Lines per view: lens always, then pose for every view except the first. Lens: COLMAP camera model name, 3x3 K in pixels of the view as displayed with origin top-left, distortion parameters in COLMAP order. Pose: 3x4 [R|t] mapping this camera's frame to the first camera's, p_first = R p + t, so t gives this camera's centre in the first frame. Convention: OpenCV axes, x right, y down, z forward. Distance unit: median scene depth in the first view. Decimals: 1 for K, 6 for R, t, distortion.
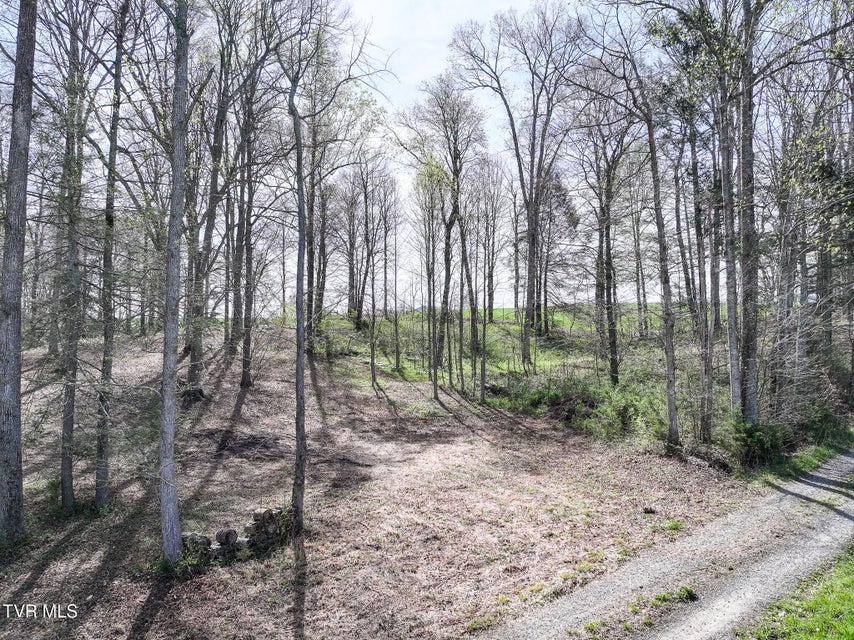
lens RADIAL K [[600.7, 0, 430.3], [0, 600.7, 317.7], [0, 0, 1]] dist [0.004433, 0.010921]
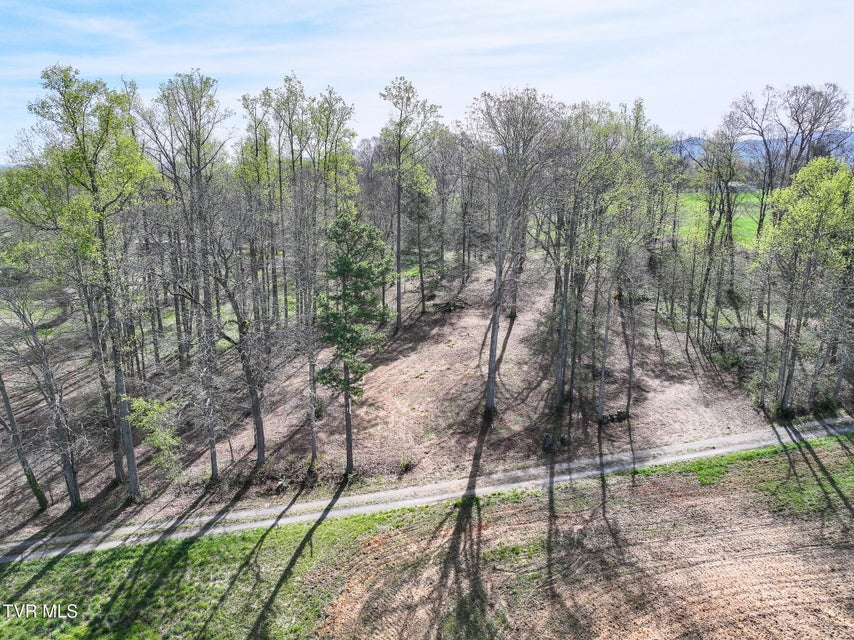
lens RADIAL K [[600.7, 0, 430.3], [0, 600.7, 317.7], [0, 0, 1]] dist [0.004433, 0.010921]
pose [[0.895455, 0.105818, -0.432392, 0.154708], [0.018300, 0.961764, 0.273268, -0.812398], [0.444775, -0.252612, 0.859280, -1.665478]]
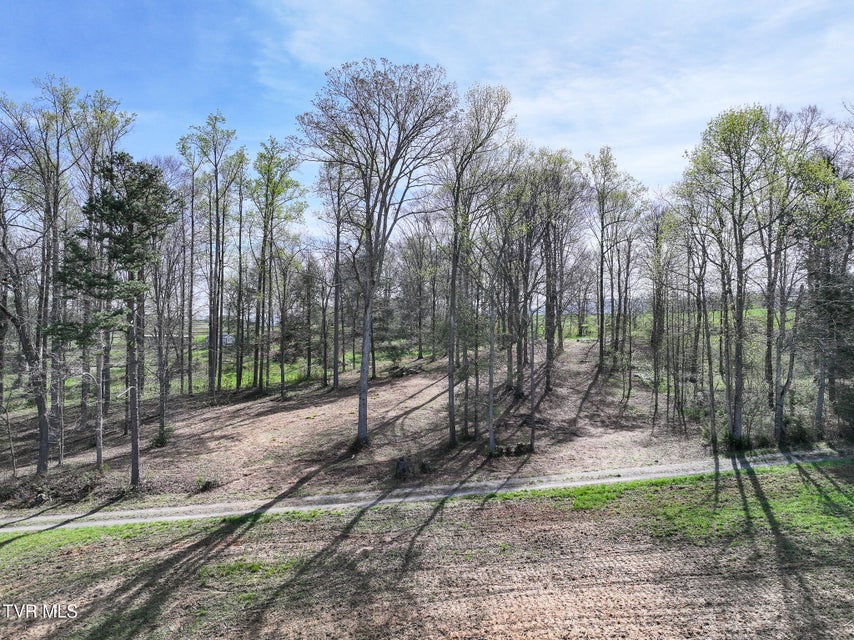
lens RADIAL K [[600.7, 0, 430.3], [0, 600.7, 317.7], [0, 0, 1]] dist [0.004433, 0.010921]
pose [[0.829032, -0.005876, -0.559171, 0.624412], [0.024522, 0.999365, 0.025855, -0.244061], [0.558664, -0.035147, 0.828649, -1.051270]]
